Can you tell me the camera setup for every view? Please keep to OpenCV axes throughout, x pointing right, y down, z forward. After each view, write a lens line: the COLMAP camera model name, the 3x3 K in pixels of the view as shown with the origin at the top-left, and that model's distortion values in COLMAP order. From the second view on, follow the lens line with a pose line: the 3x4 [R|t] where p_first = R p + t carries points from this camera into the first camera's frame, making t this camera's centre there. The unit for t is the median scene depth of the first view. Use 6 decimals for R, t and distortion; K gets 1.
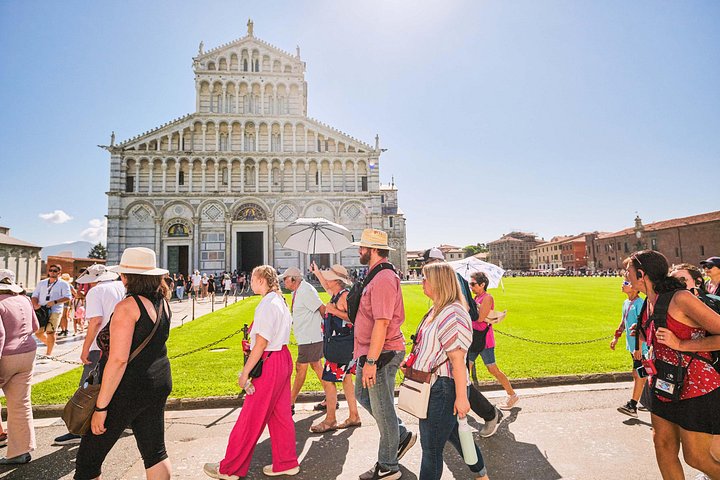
lens RADIAL K [[409.1, 0, 363.4], [0, 409.1, 232.1], [0, 0, 1]] dist [-0.037336, 0.029352]
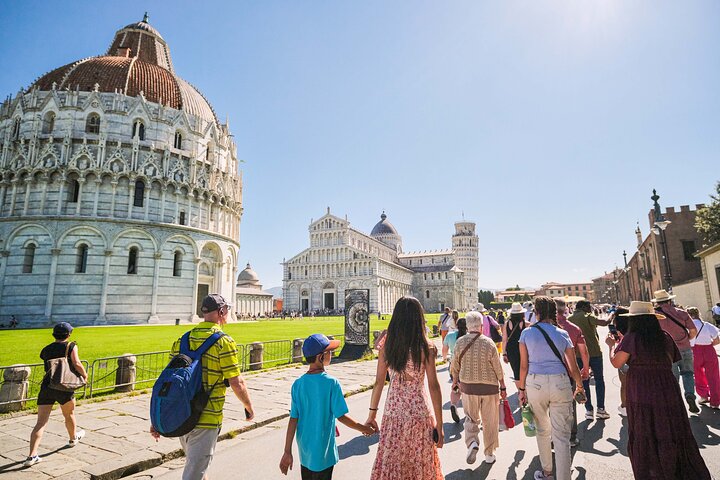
lens RADIAL K [[409.1, 0, 363.4], [0, 409.1, 232.1], [0, 0, 1]] dist [-0.037336, 0.029352]
pose [[0.874215, -0.079129, -0.479049, 1.146863], [0.044686, 0.995556, -0.082898, -0.156942], [0.483479, 0.051064, 0.873865, -1.129427]]
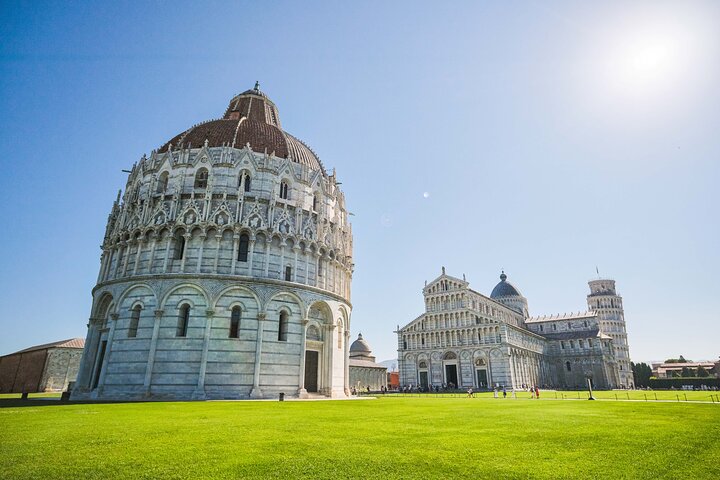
lens RADIAL K [[409.1, 0, 363.4], [0, 409.1, 232.1], [0, 0, 1]] dist [-0.037336, 0.029352]
pose [[0.716735, -0.223935, -0.660412, 0.998274], [0.056950, 0.962670, -0.264619, -0.135659], [0.695016, 0.152051, 0.702732, -0.990929]]
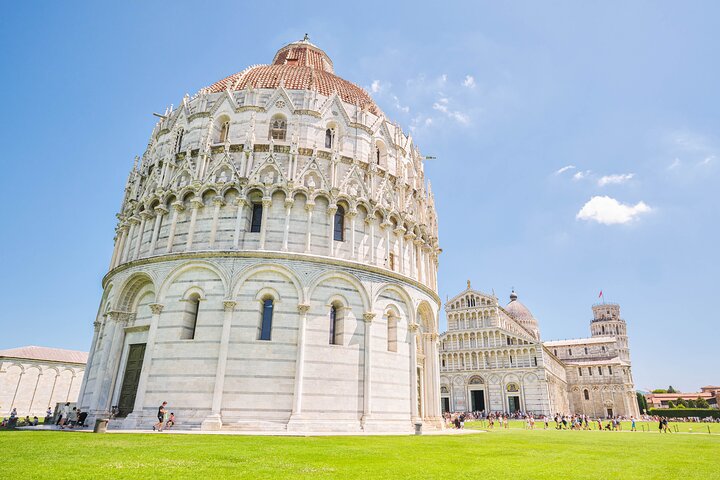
lens RADIAL K [[433.6, 0, 373.5], [0, 433.6, 243.4], [0, 0, 1]] dist [-0.043932, 0.034830]
pose [[0.795463, -0.189531, -0.575601, 0.649987], [0.032266, 0.961732, -0.272085, -0.131718], [0.605143, 0.197861, 0.771137, -1.037178]]
